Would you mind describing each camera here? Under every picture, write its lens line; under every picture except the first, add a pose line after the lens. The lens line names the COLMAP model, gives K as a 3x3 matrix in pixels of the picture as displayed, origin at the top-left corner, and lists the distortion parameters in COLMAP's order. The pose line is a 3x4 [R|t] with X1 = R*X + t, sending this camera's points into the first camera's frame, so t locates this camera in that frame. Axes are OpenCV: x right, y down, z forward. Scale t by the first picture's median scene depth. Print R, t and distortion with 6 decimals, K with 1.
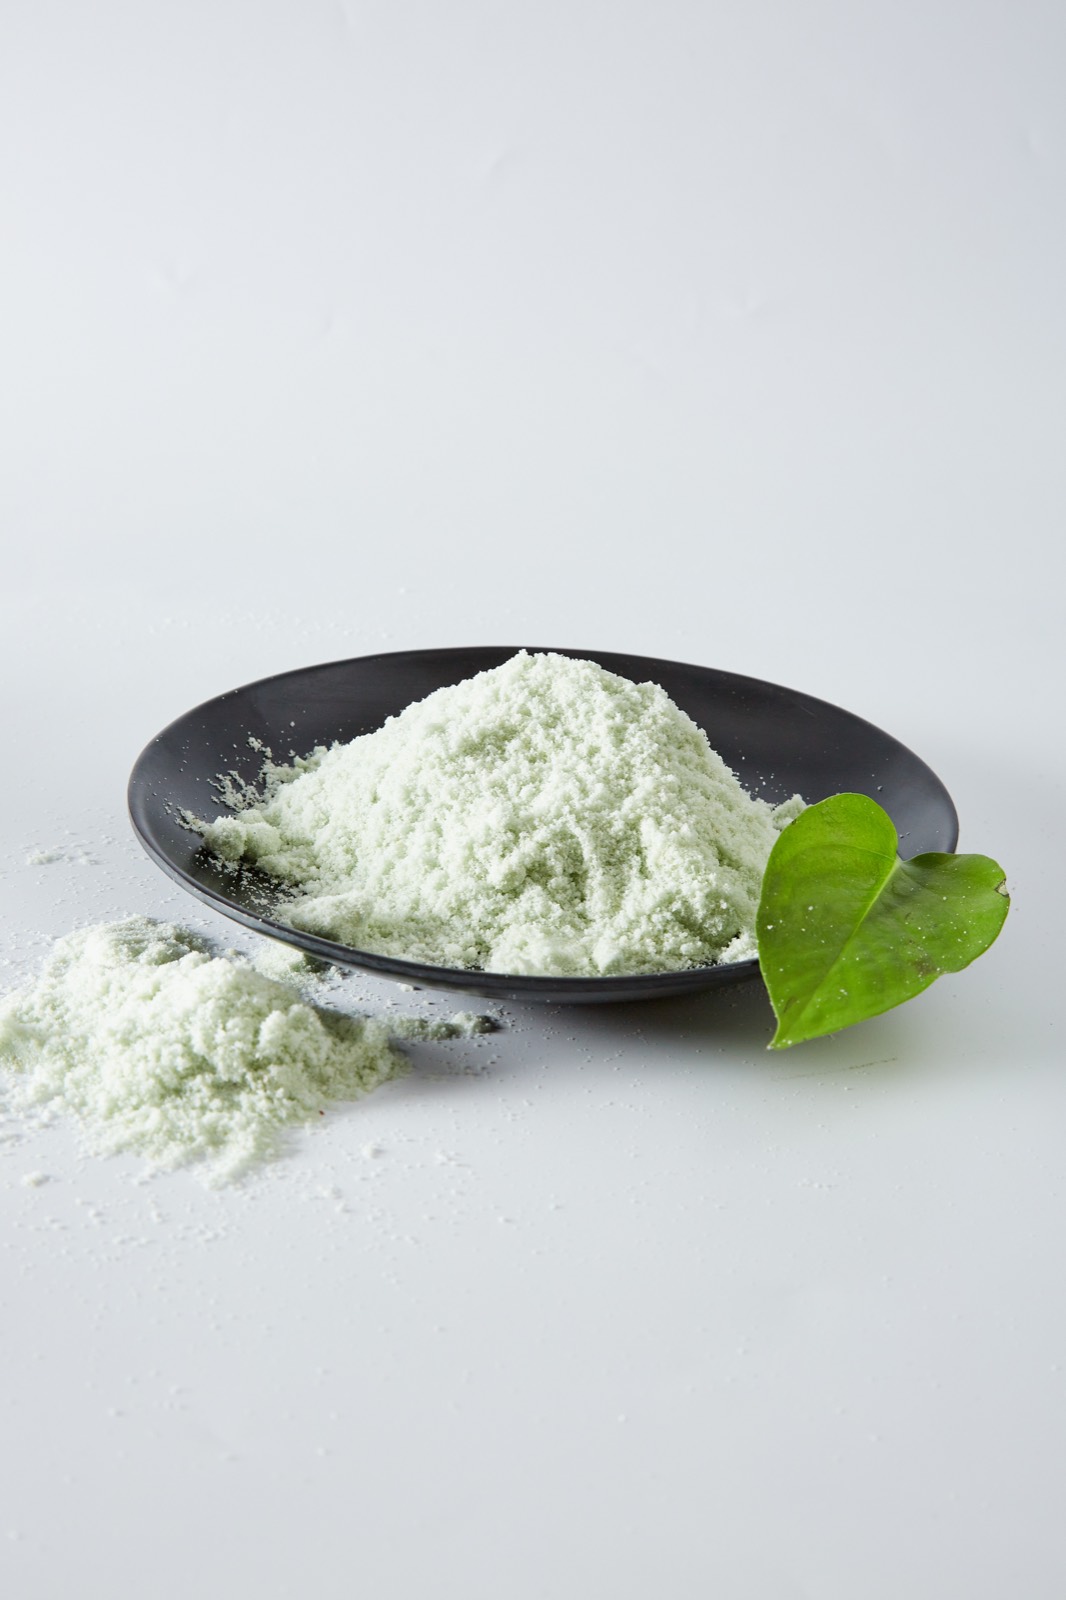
lens RADIAL K [[2365.6, 0, 531.2], [0, 2365.6, 798.4], [0, 0, 1]] dist [-0.093728, 0.048337]
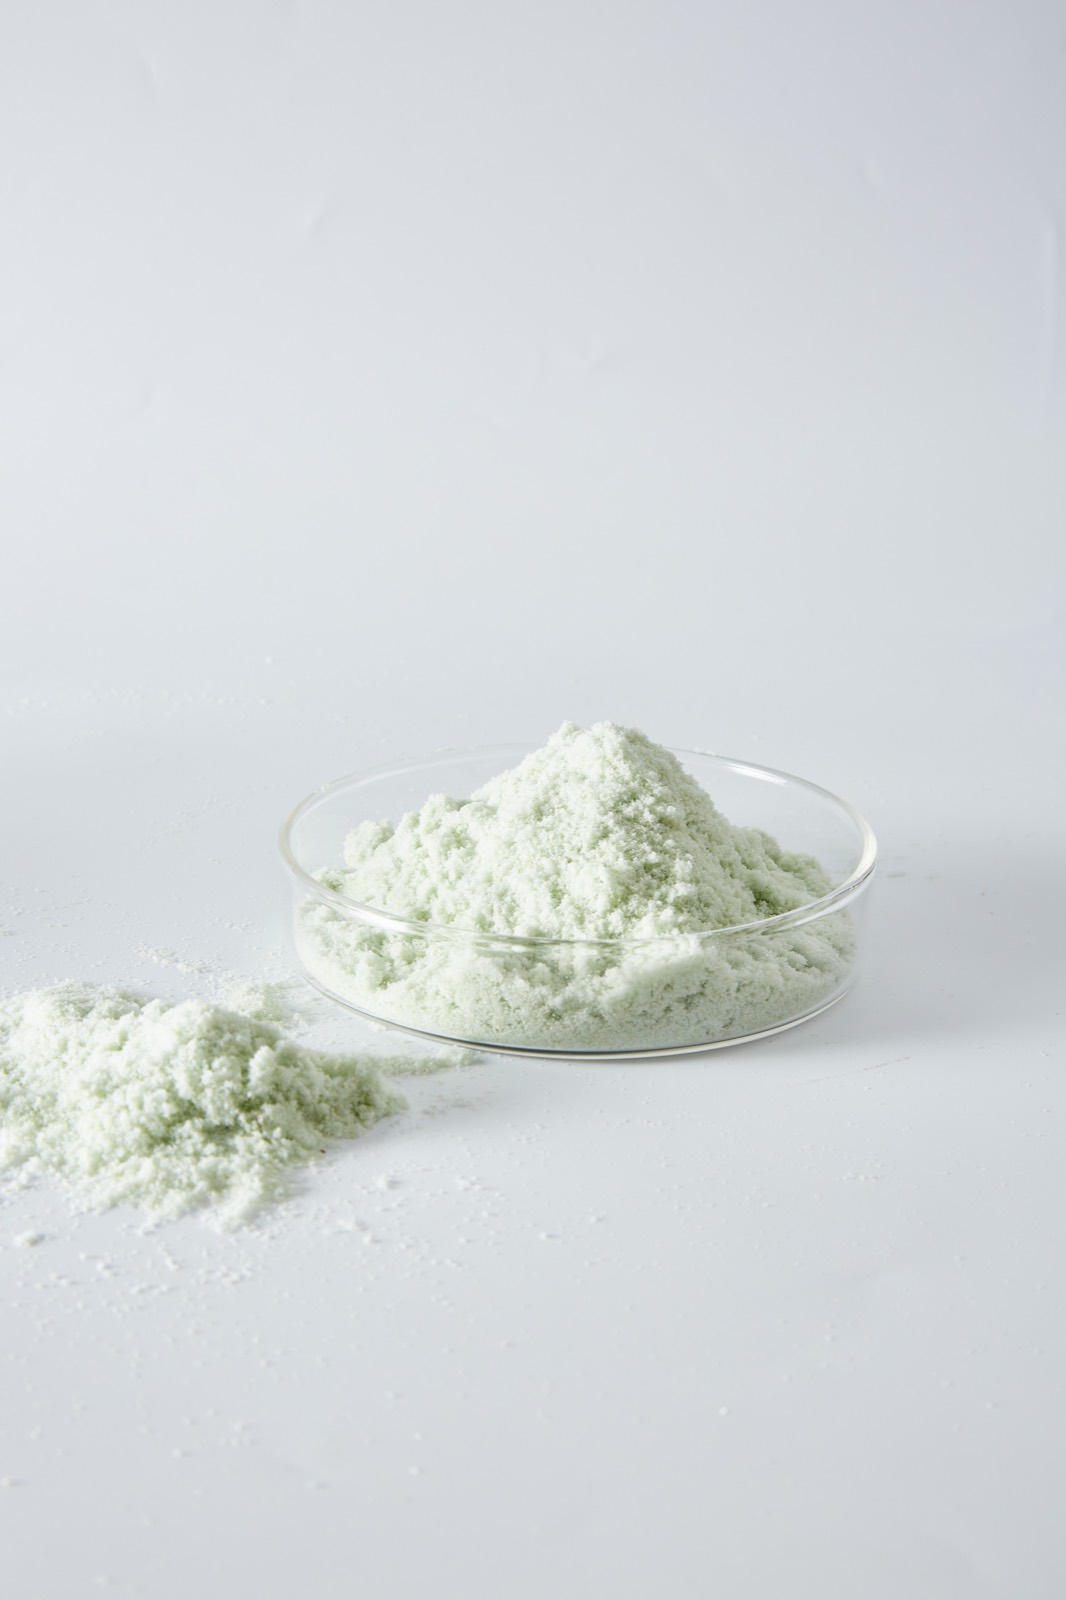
lens RADIAL K [[2561.3, 0, 529.7], [0, 2561.3, 801.6], [0, 0, 1]] dist [-0.081986, -0.077791]
pose [[0.991457, -0.068857, 0.110781, -0.109473], [0.076676, 0.994739, -0.067930, 0.070895], [-0.105520, 0.075844, 0.991521, -0.009732]]
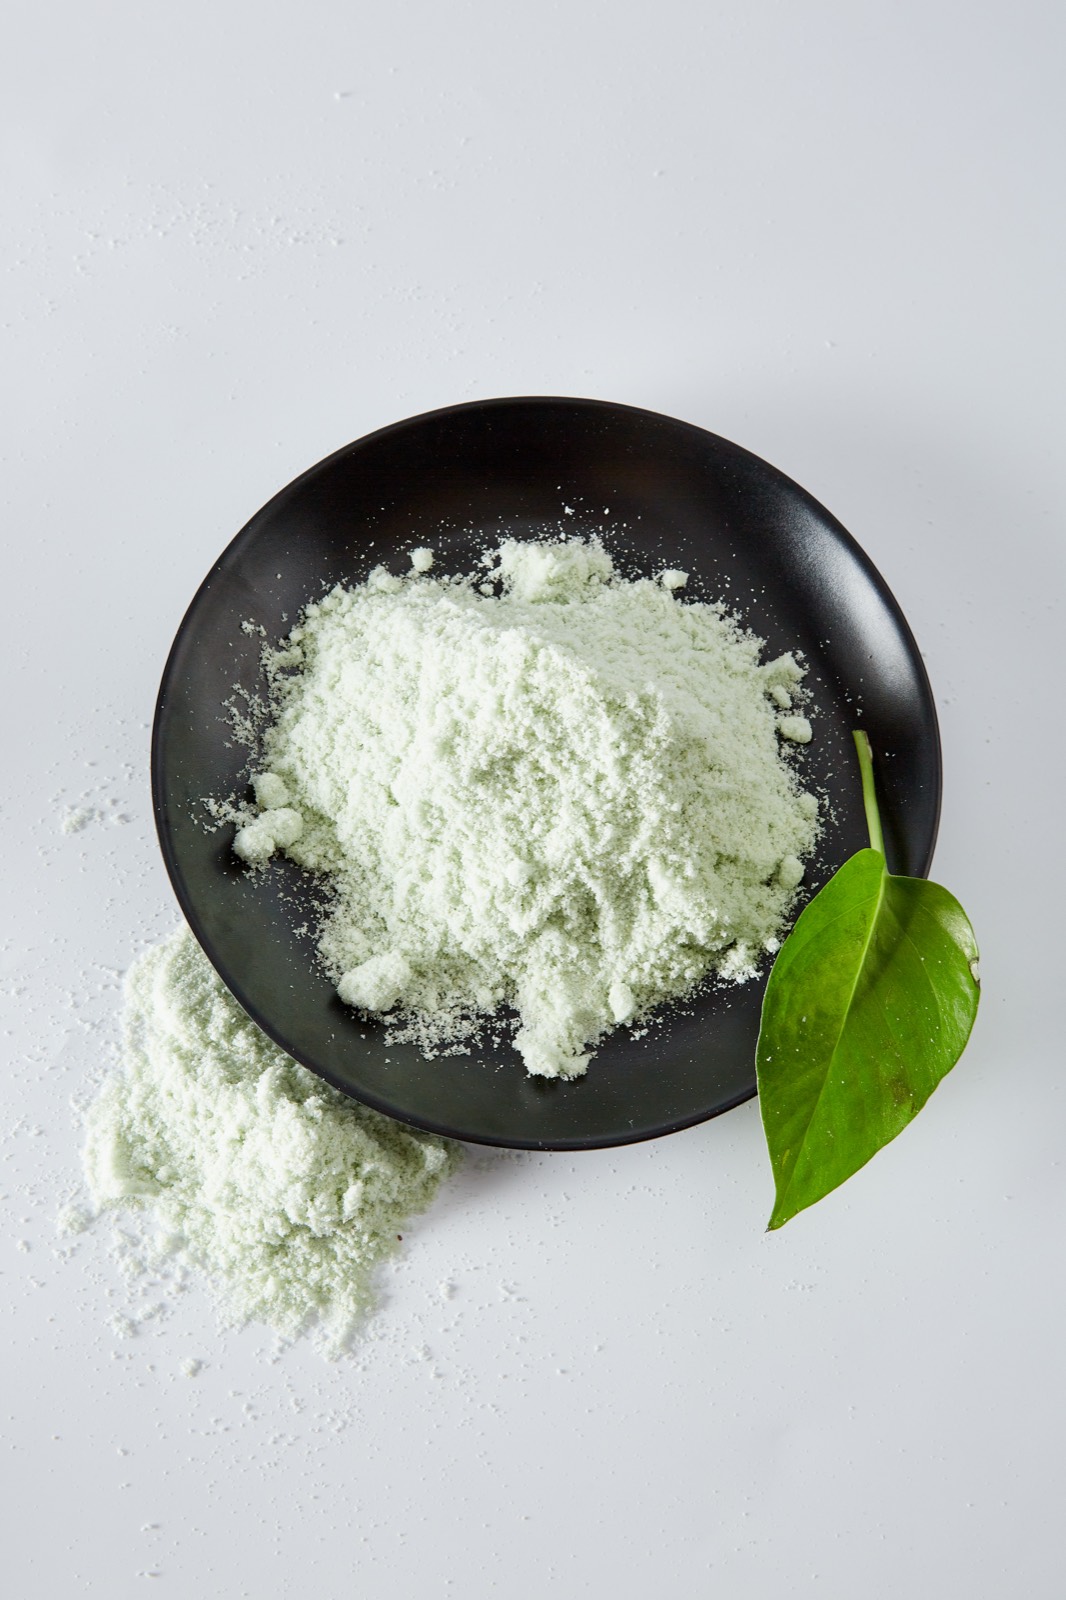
lens RADIAL K [[2461.2, 0, 538.1], [0, 2461.2, 781.0], [0, 0, 1]] dist [-0.117169, 0.163738]
pose [[0.997331, -0.068798, 0.024436, -0.031890], [0.026429, 0.652214, 0.757574, -0.978392], [-0.068057, -0.754906, 0.652292, 0.343175]]
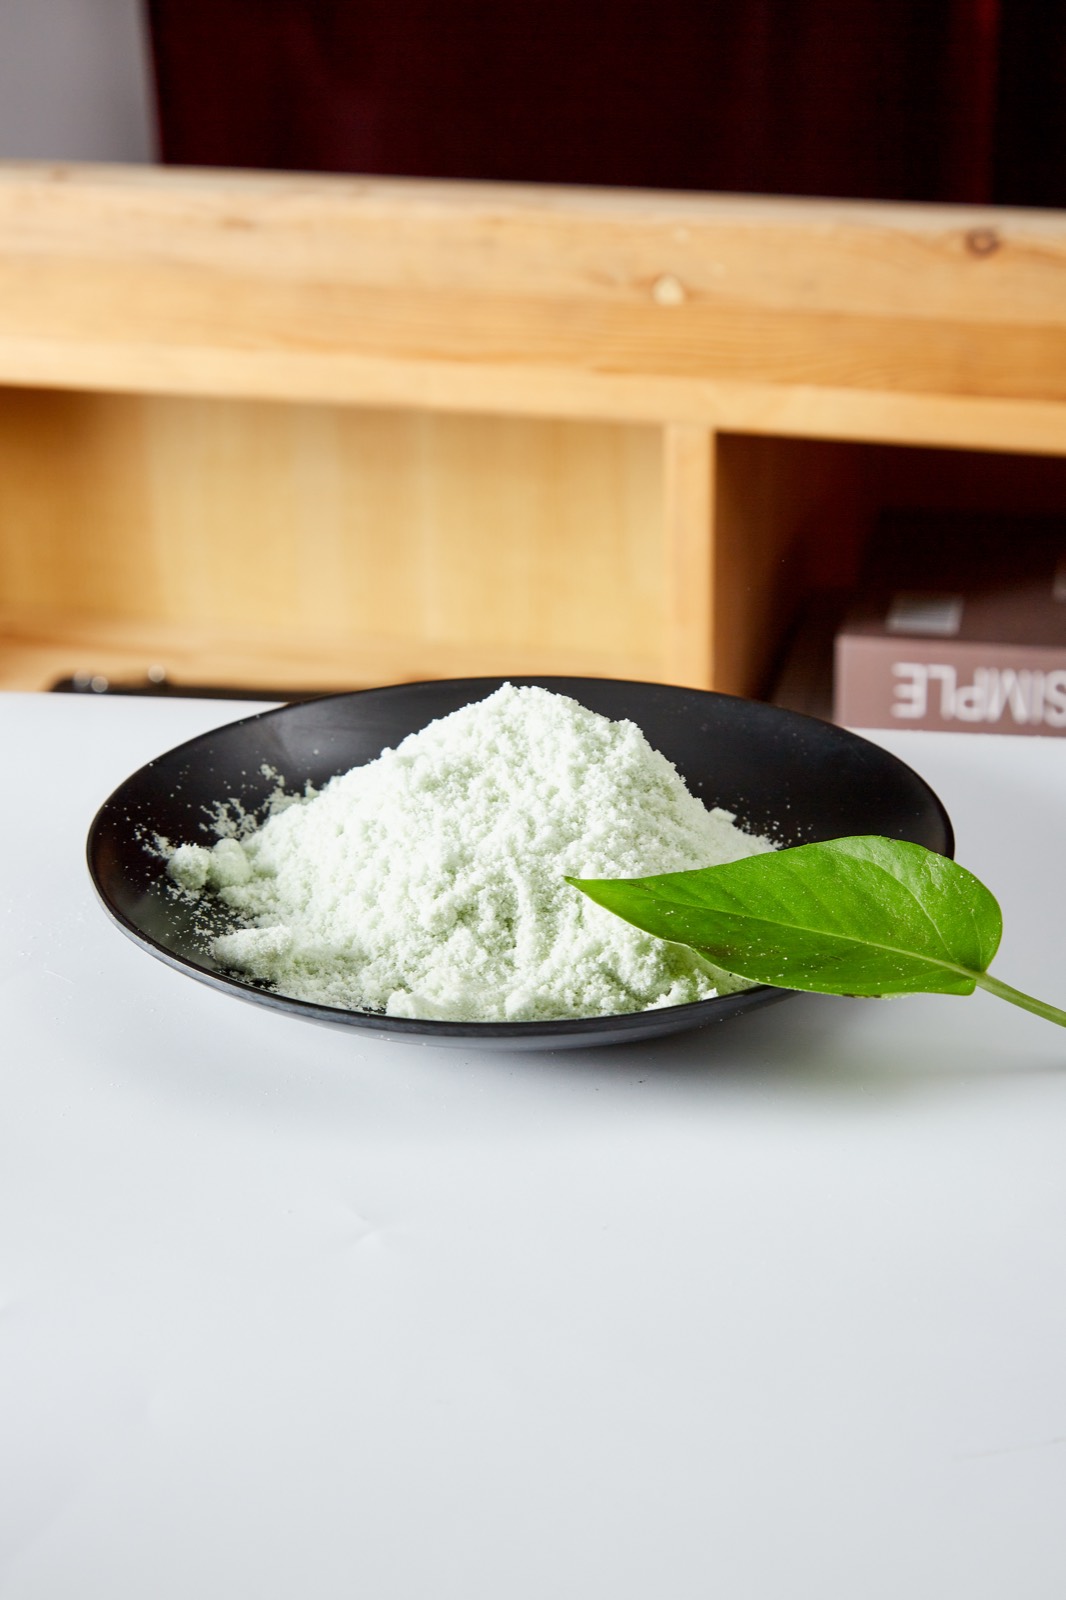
lens RADIAL K [[3043.5, 0, 525.6], [0, 3043.5, 800.3], [0, 0, 1]] dist [-0.089491, -0.129335]
pose [[0.972247, 0.037085, -0.230997, 0.349036], [-0.039530, 0.999201, -0.005964, -0.010437], [0.230592, 0.014930, 0.972936, -0.232237]]
